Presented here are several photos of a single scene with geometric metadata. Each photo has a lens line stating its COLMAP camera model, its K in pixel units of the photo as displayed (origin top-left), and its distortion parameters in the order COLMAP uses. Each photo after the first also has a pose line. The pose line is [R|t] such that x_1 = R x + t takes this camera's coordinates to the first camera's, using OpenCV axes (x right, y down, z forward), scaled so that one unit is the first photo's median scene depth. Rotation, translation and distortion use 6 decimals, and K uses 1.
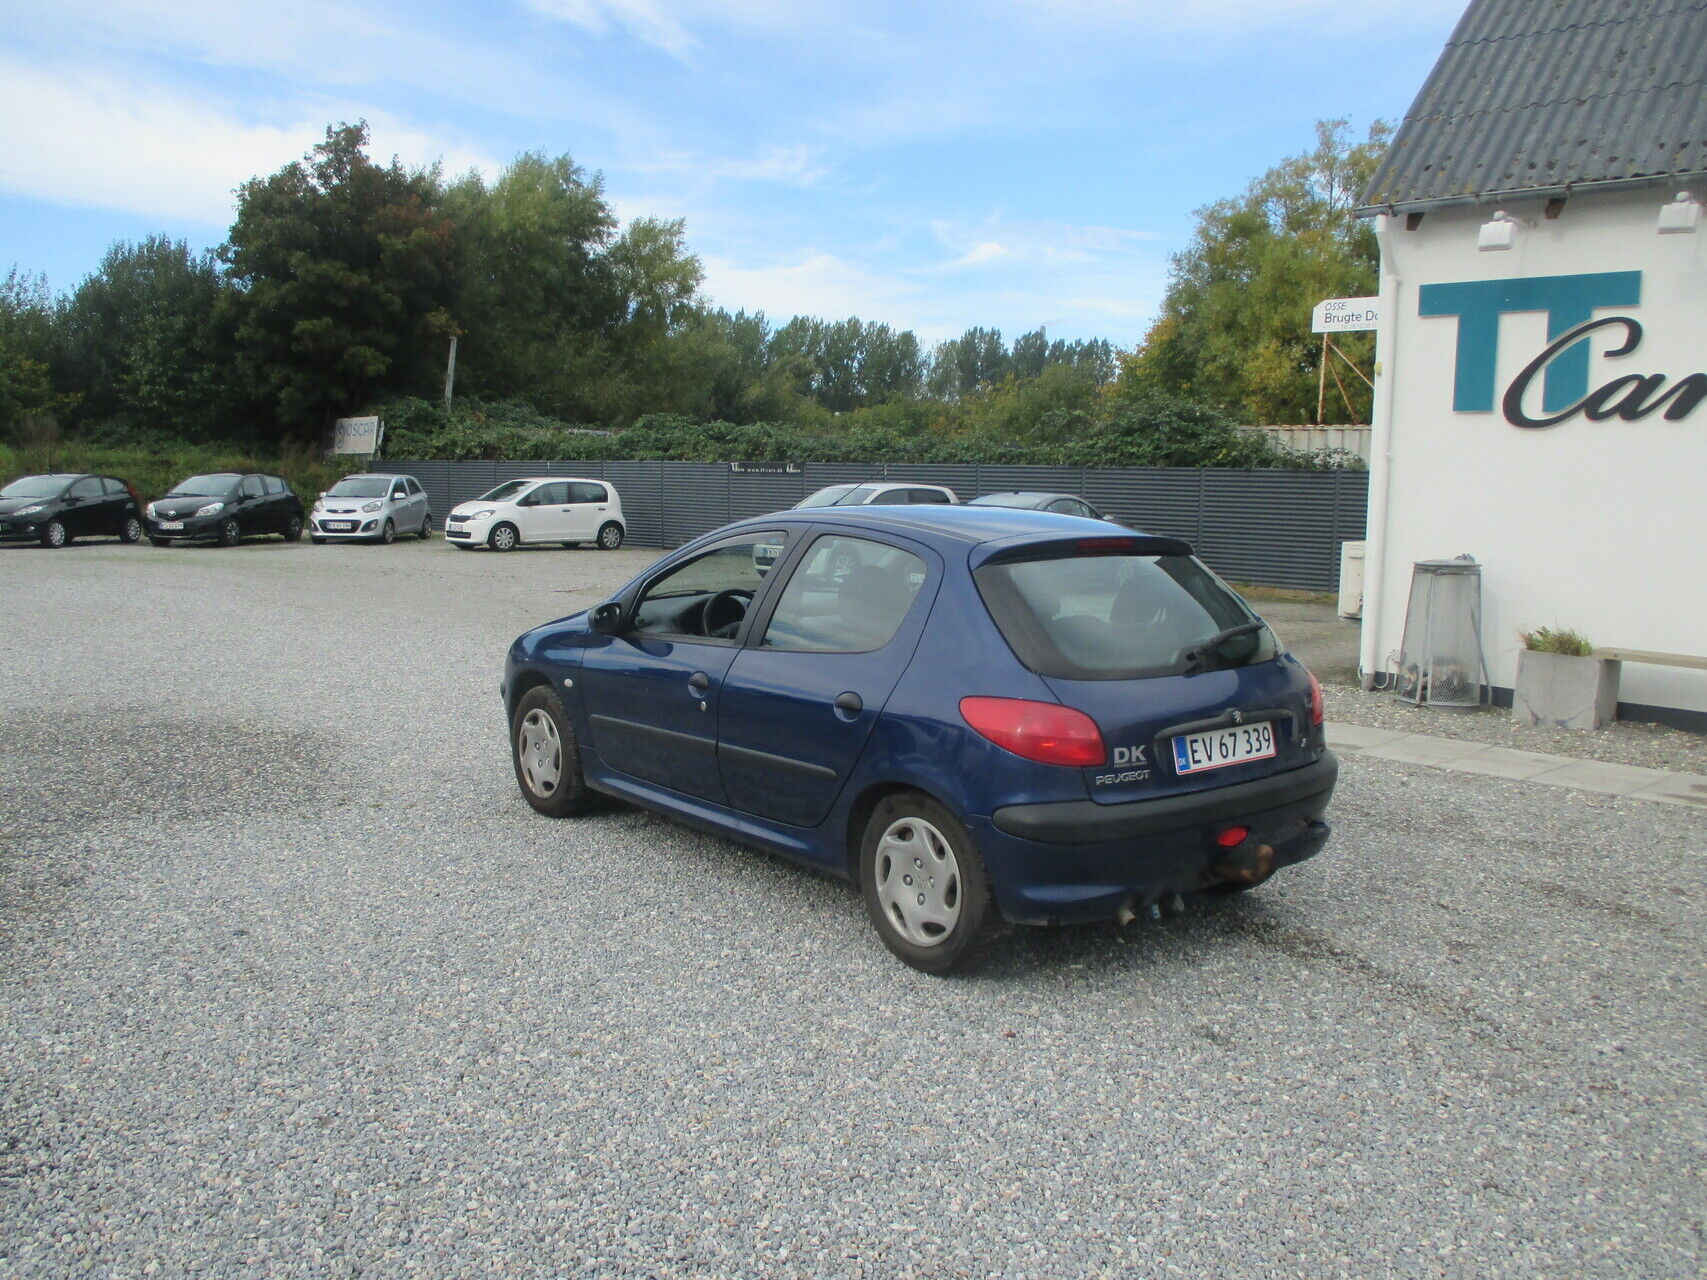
lens RADIAL K [[1483.7, 0, 814.8], [0, 1483.7, 665.9], [0, 0, 1]] dist [-0.034222, 0.023290]
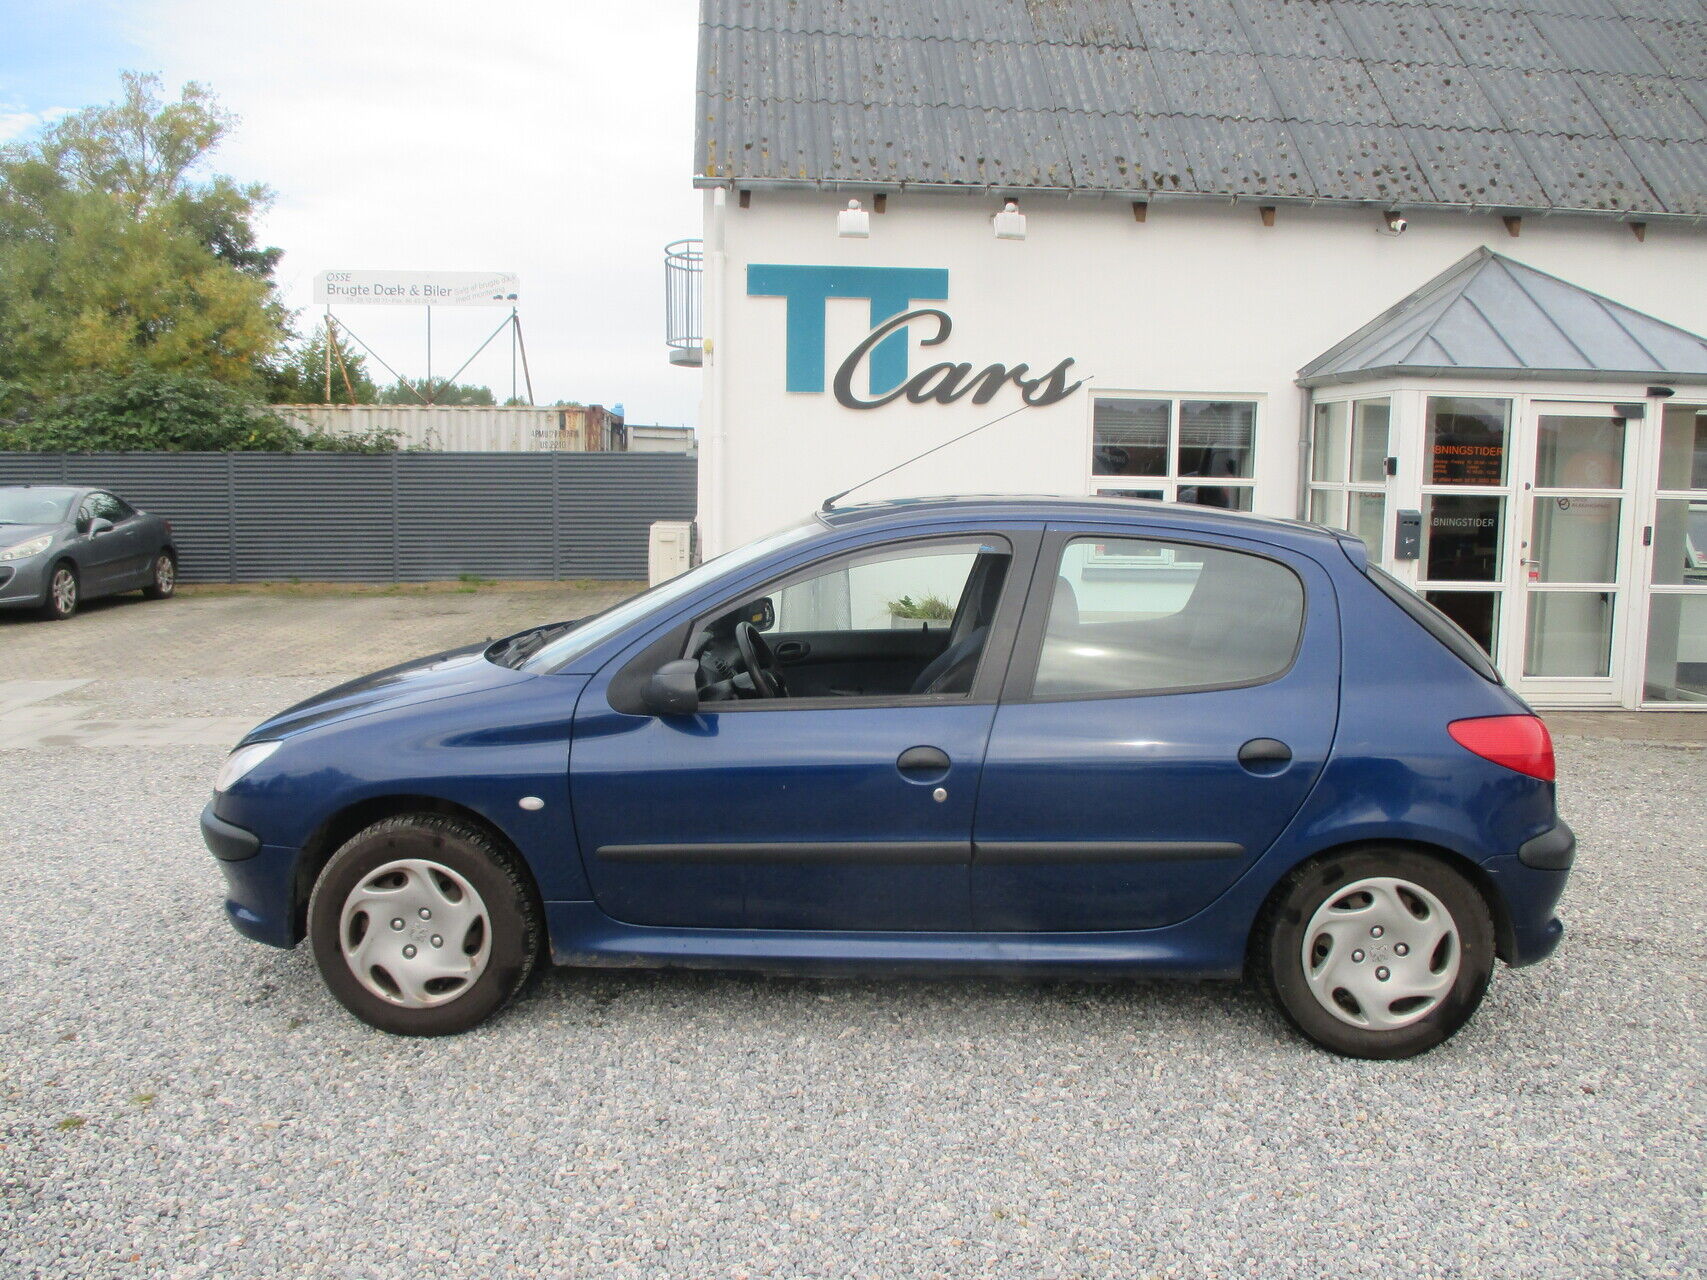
lens RADIAL K [[1483.7, 0, 853.6], [0, 1483.7, 642.5], [0, 0, 1]] dist [-0.034222, 0.023290]
pose [[0.647555, -0.101067, 0.755287, -0.583307], [0.104924, 0.993551, 0.042991, -0.073006], [-0.754760, 0.051409, 0.653983, 0.554369]]
